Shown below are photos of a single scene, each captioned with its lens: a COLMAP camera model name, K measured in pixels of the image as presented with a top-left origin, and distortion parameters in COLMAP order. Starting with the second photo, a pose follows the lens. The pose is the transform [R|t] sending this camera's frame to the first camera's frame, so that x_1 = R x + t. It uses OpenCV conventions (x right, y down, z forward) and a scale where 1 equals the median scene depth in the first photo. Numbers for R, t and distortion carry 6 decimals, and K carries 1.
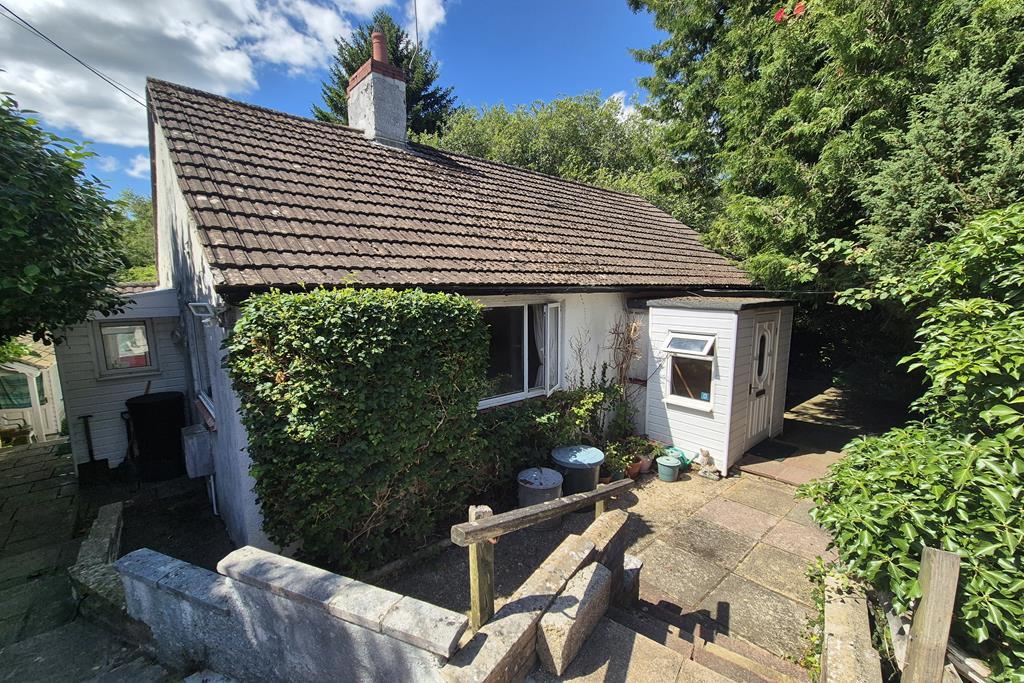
lens RADIAL K [[406.6, 0, 512.0], [0, 406.6, 341.5], [0, 0, 1]] dist [0.000668, 0.000079]
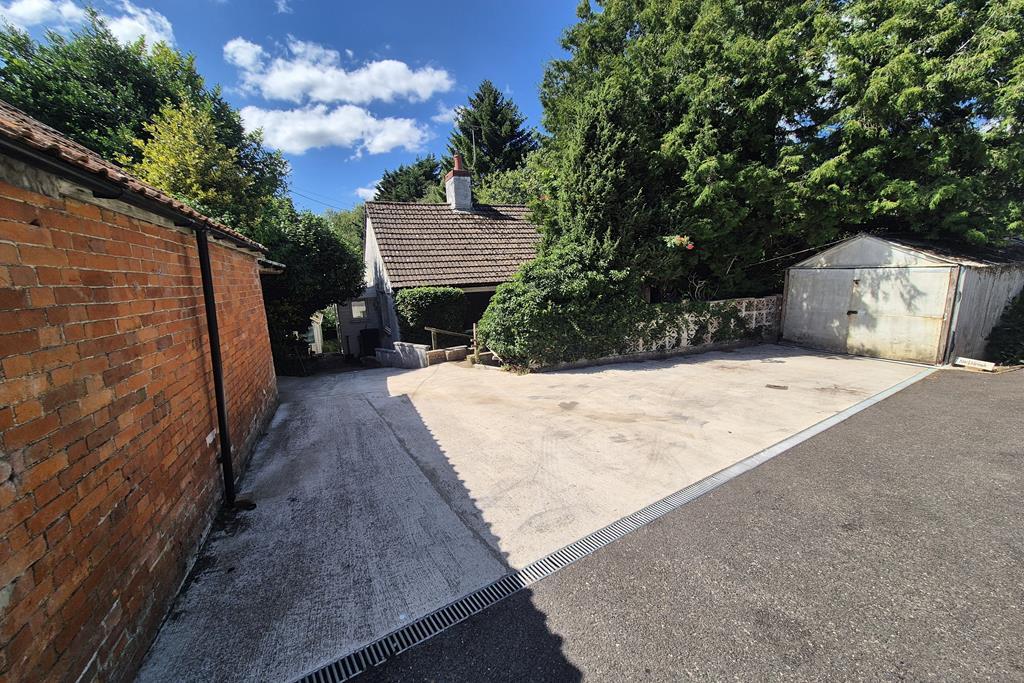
lens RADIAL K [[406.6, 0, 512.0], [0, 406.6, 341.5], [0, 0, 1]] dist [0.000668, 0.000079]
pose [[0.947476, 0.020697, -0.319156, 1.170043], [-0.007605, 0.999080, 0.042213, 0.148745], [0.319736, -0.037569, 0.946761, -1.689888]]
